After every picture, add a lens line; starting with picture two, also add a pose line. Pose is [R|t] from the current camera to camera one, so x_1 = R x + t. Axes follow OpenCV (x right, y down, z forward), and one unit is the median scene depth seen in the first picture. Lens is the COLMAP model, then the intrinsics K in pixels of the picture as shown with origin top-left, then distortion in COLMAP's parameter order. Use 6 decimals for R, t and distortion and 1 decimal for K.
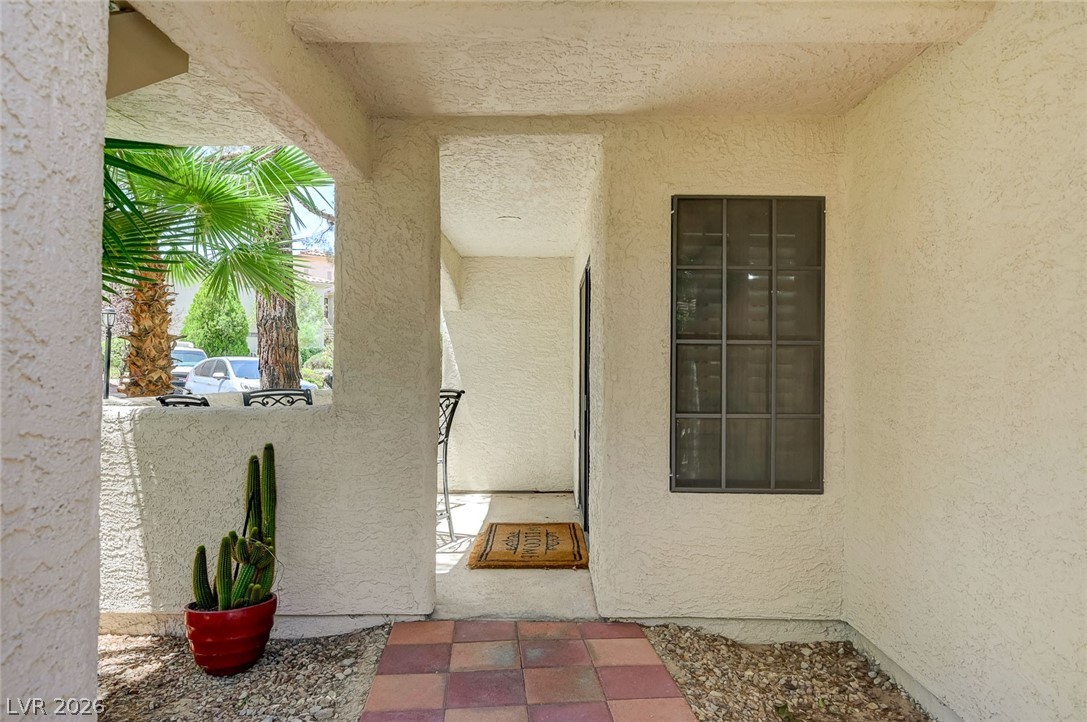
lens RADIAL K [[668.4, 0, 539.1], [0, 668.4, 361.5], [0, 0, 1]] dist [-0.001964, -0.003229]
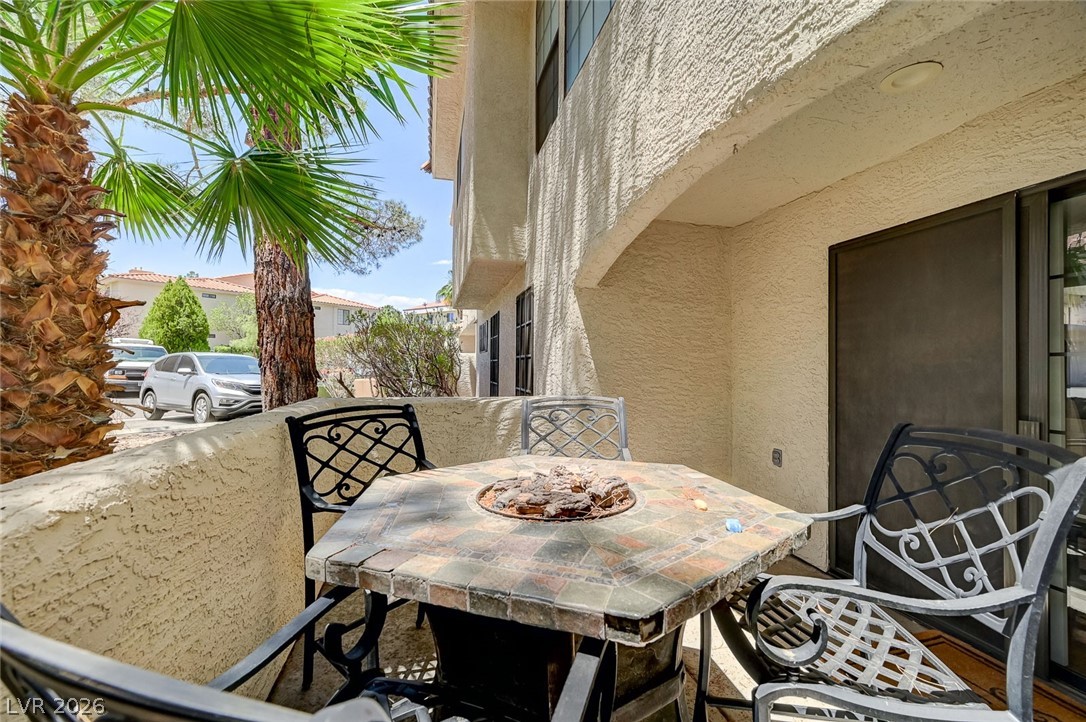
lens RADIAL K [[432.2, 0, 544.5], [0, 432.2, 362.1], [0, 0, 1]] dist [-0.001615, 0.000148]
pose [[0.966332, 0.004796, 0.257253, -0.618427], [-0.006329, 0.999967, 0.005132, 0.006350], [-0.257220, -0.006588, 0.966331, 1.175394]]
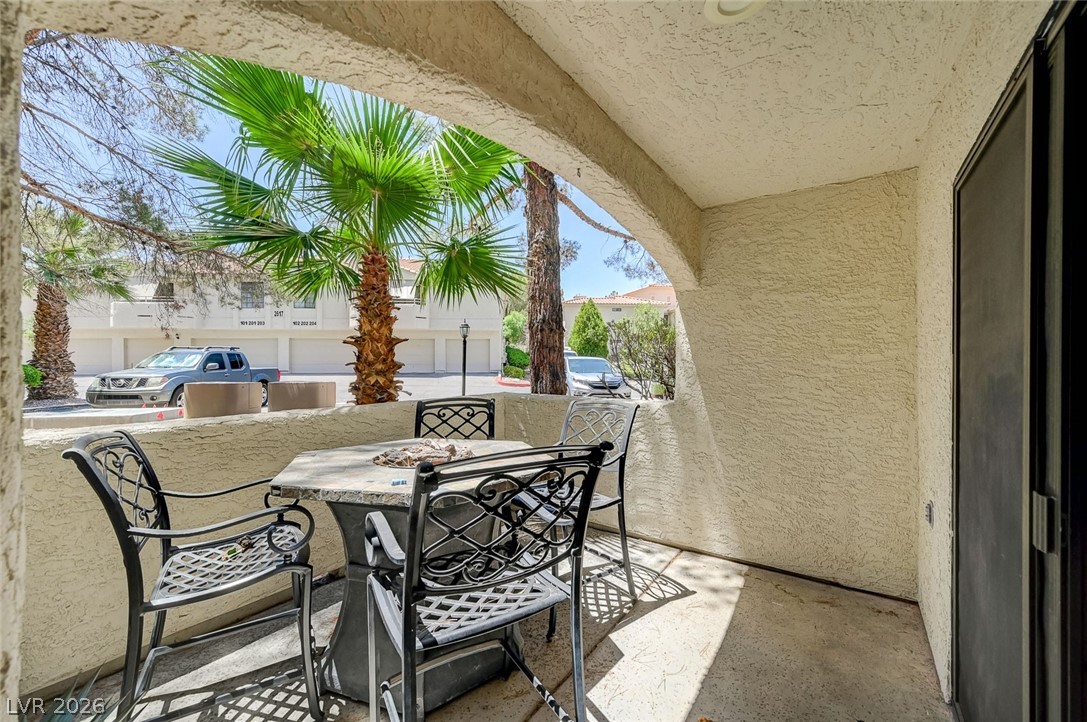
lens RADIAL K [[432.6, 0, 539.3], [0, 432.6, 364.7], [0, 0, 1]] dist [-0.001615, 0.000148]
pose [[0.818624, -0.002966, -0.574323, 0.004081], [0.012626, 0.999838, 0.012833, -0.011914], [0.574192, -0.017757, 0.818528, 1.135026]]
